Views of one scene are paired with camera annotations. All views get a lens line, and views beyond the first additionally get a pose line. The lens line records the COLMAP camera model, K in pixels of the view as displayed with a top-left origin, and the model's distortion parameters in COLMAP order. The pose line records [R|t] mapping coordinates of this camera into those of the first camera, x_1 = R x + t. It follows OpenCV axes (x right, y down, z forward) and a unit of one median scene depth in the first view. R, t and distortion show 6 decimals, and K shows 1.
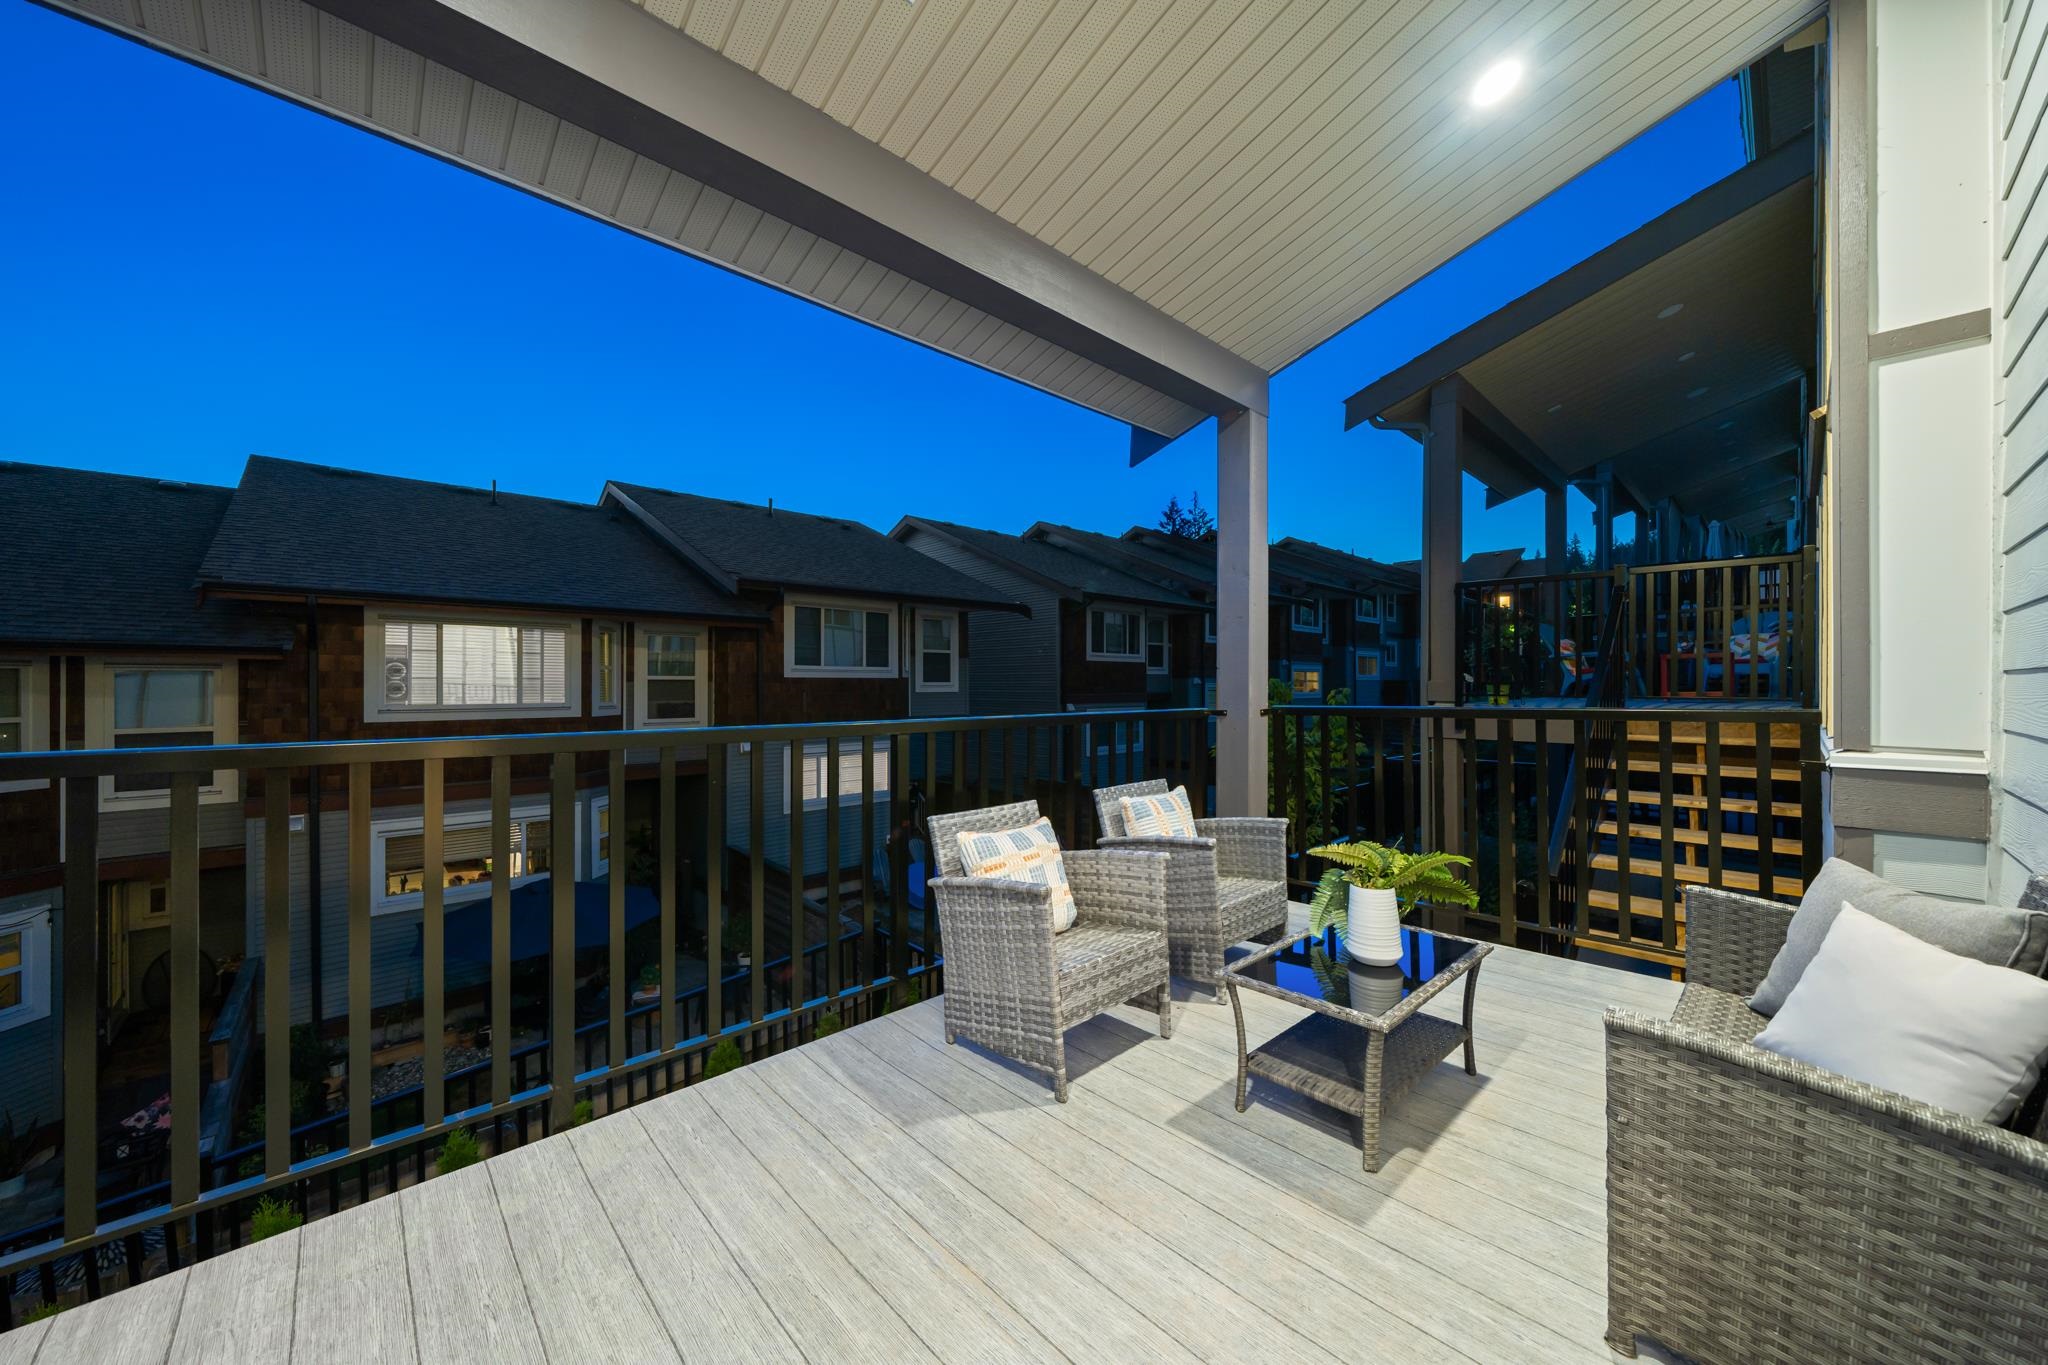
lens RADIAL K [[739.9, 0, 1027.1], [0, 739.9, 689.2], [0, 0, 1]] dist [-0.012487, -0.000382]
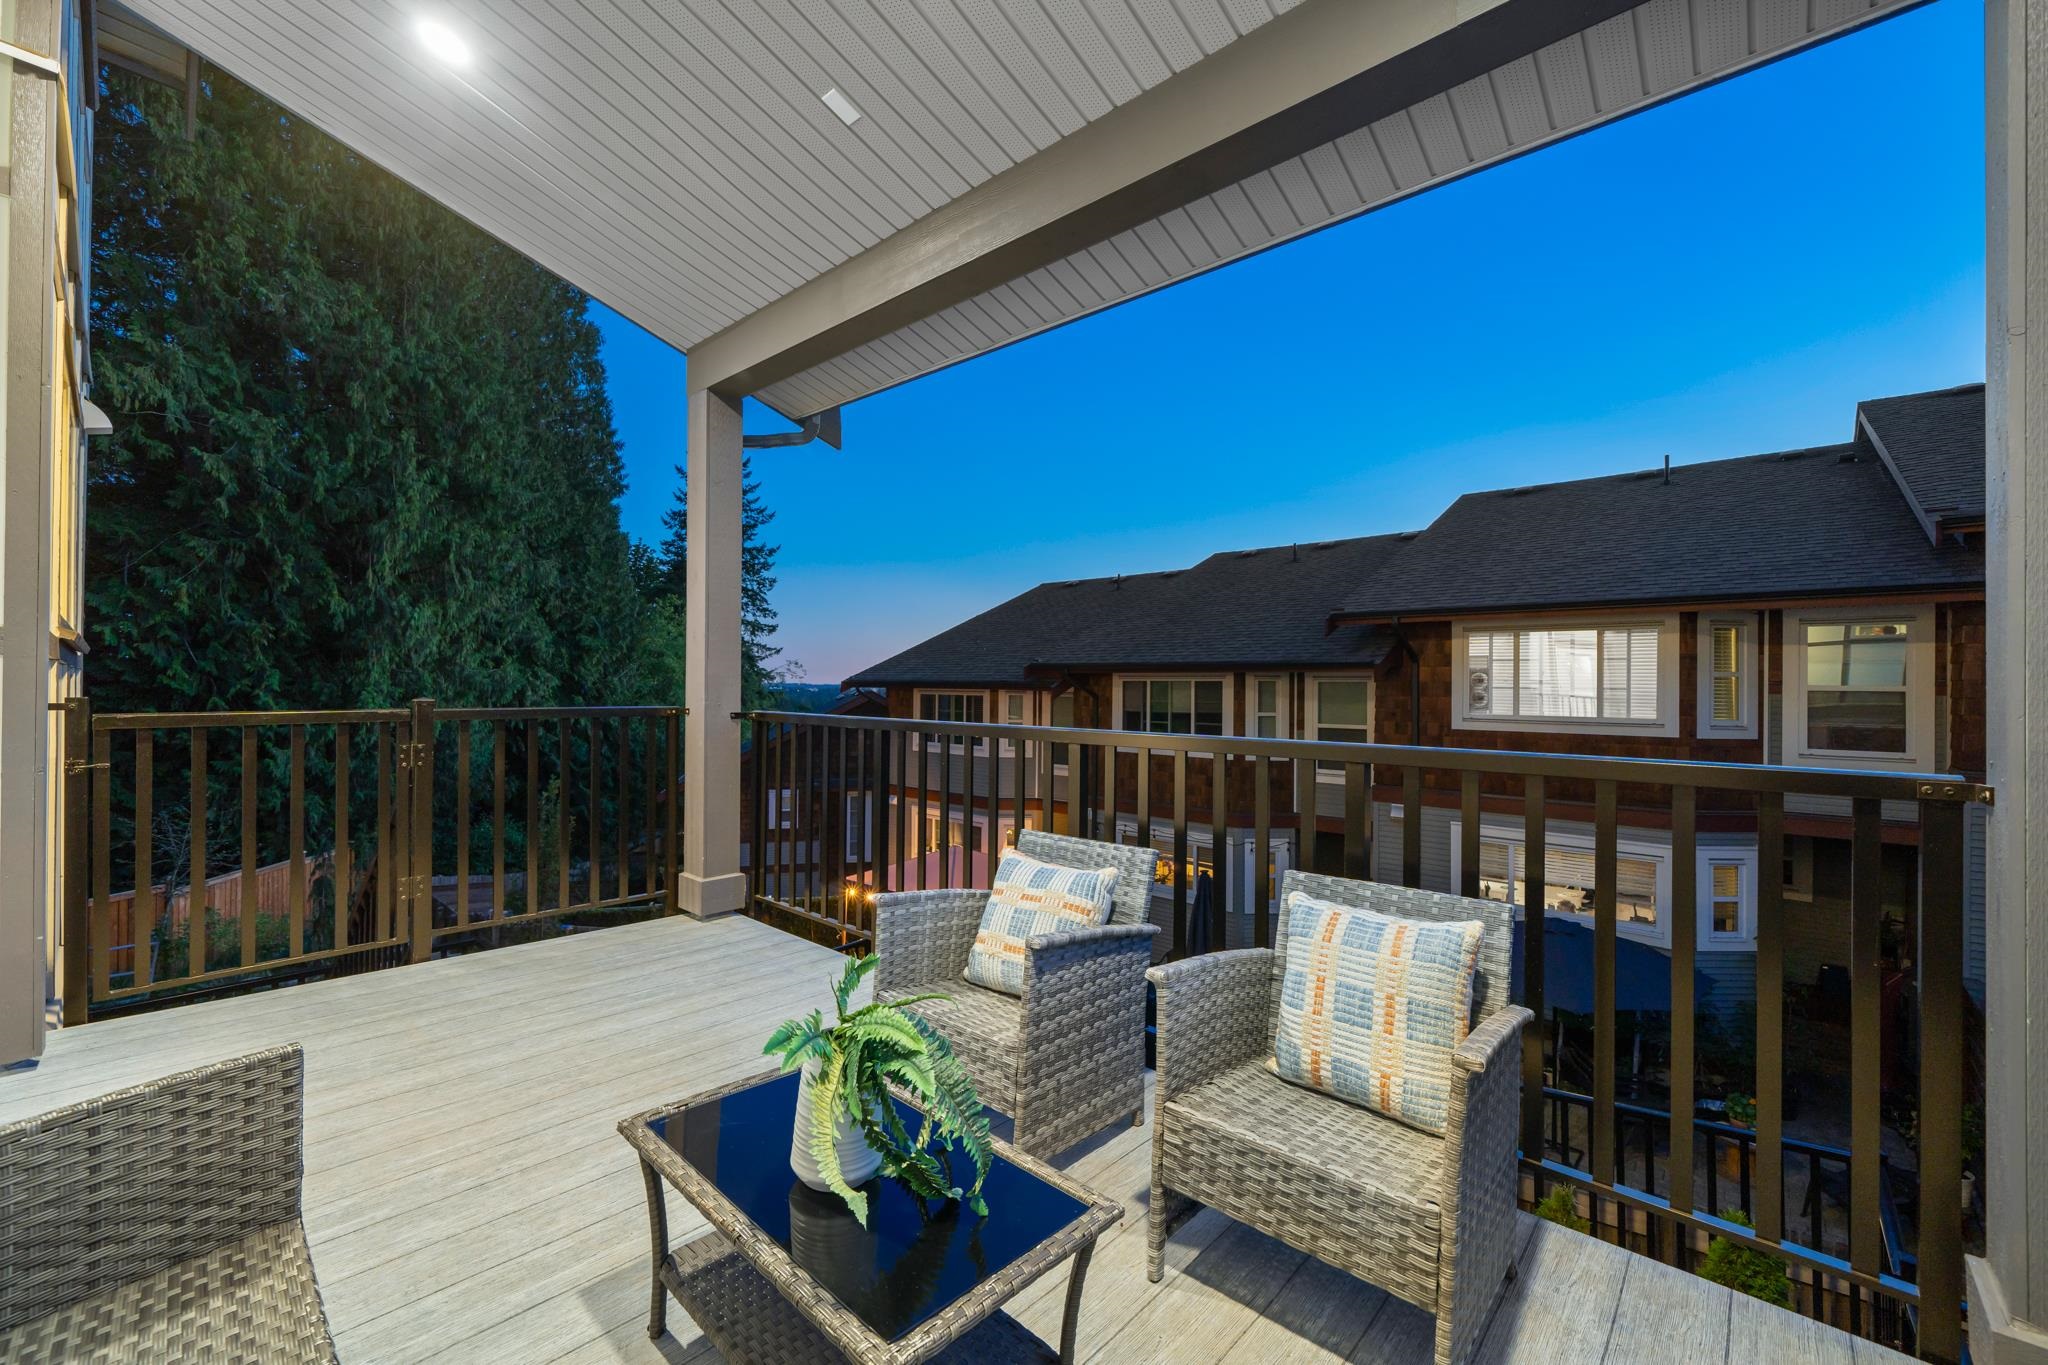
lens RADIAL K [[849.5, 0, 1021.7], [0, 849.5, 680.5], [0, 0, 1]] dist [-0.001085, 0.000045]
pose [[0.049468, -0.008973, -0.998735, 0.290754], [-0.018595, 0.999778, -0.009904, -0.001623], [0.998603, 0.019061, 0.049290, 0.285307]]
